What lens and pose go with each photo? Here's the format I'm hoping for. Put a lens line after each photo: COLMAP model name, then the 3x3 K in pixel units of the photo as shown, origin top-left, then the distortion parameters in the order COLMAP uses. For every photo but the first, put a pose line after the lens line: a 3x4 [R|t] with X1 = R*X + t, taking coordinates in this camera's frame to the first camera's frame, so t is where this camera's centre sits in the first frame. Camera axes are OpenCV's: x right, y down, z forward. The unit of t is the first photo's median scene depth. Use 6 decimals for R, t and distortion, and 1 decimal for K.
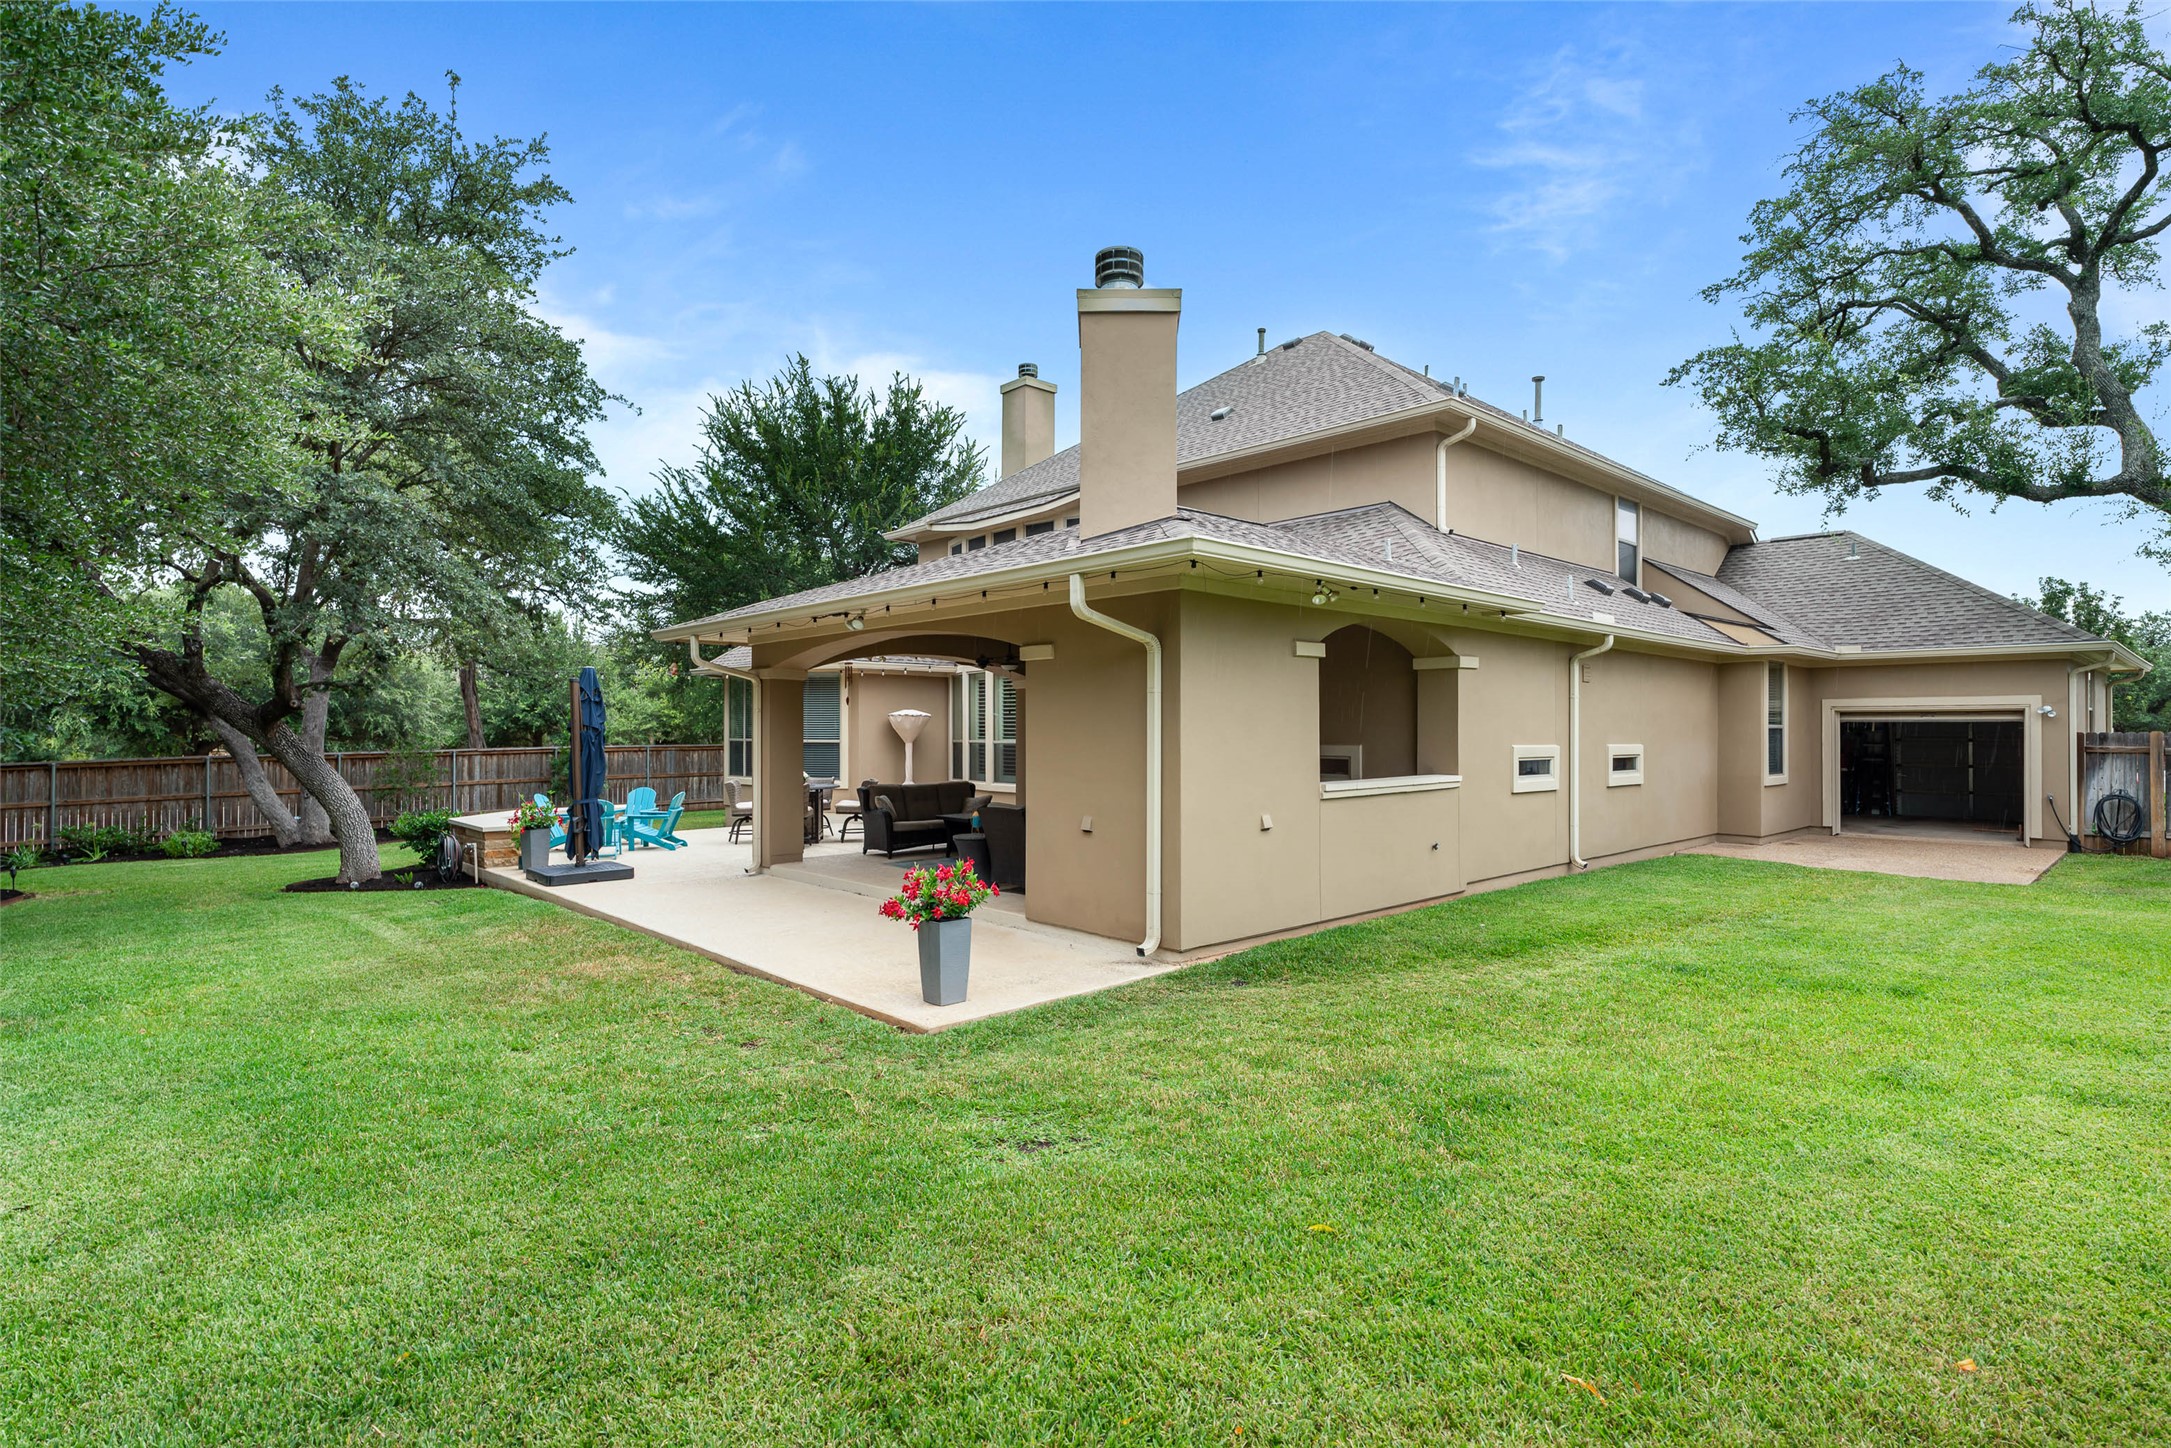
lens RADIAL K [[1065.3, 0, 1085.5], [0, 1065.3, 724.0], [0, 0, 1]] dist [0.001470, 0.000644]
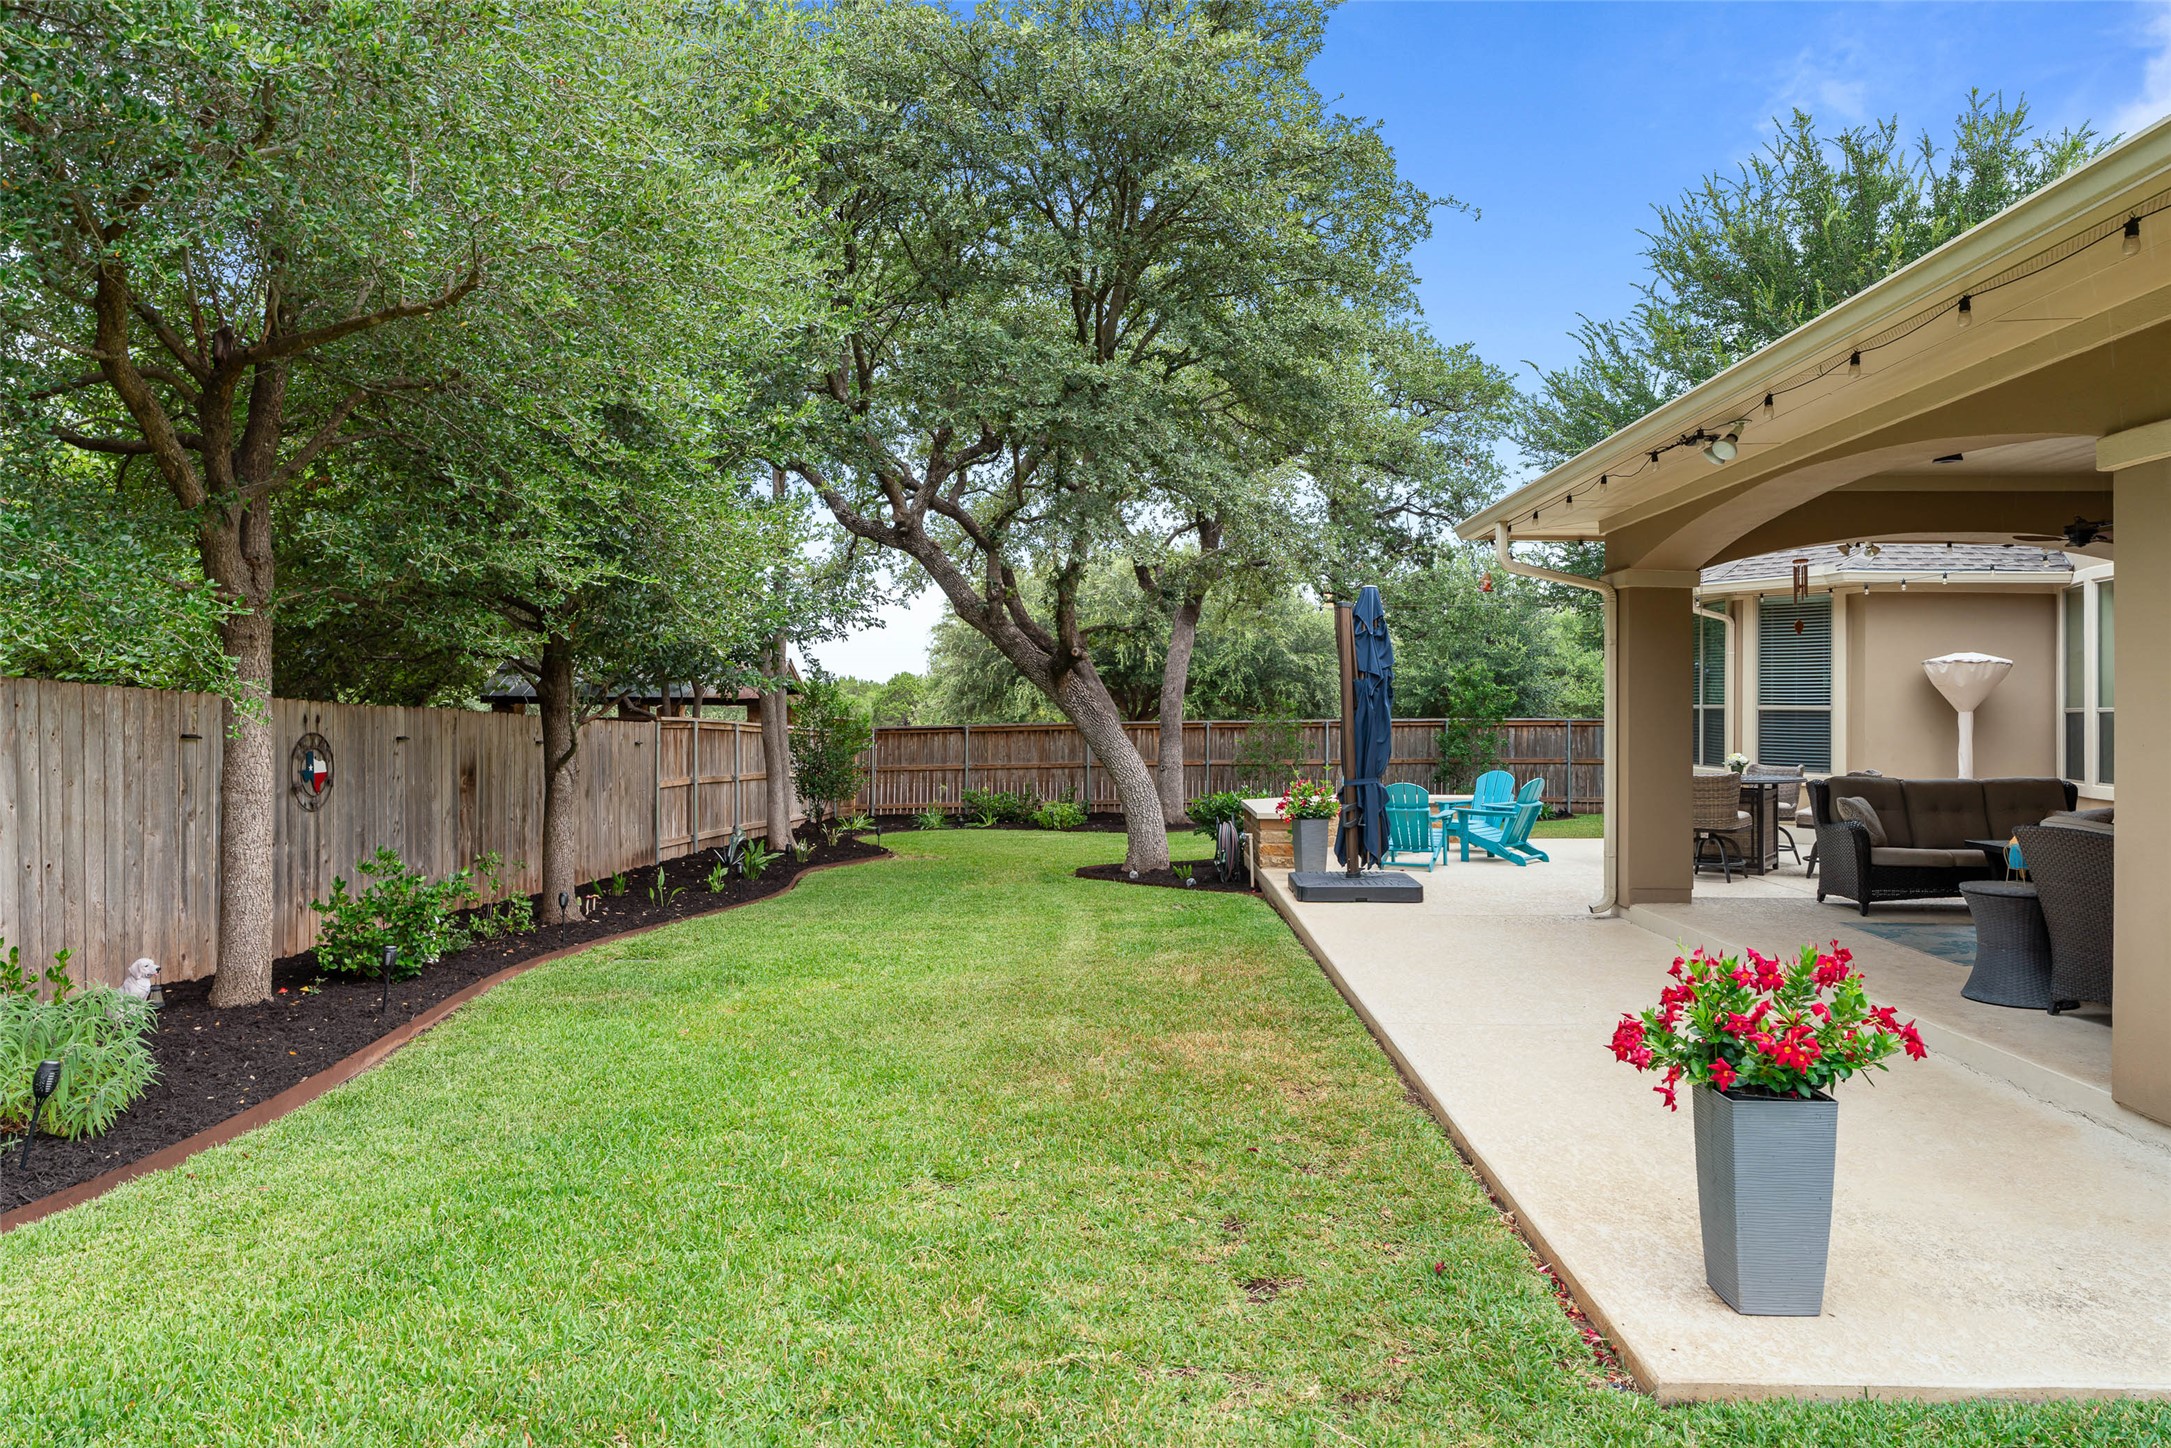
lens RADIAL K [[1382.8, 0, 1086.4], [0, 1382.8, 698.3], [0, 0, 1]] dist [-0.002508, 0.006473]
pose [[0.712079, -0.000453, -0.702099, 0.020803], [-0.002120, 0.999994, -0.002796, 0.017448], [0.702096, 0.003479, 0.712073, 0.198156]]
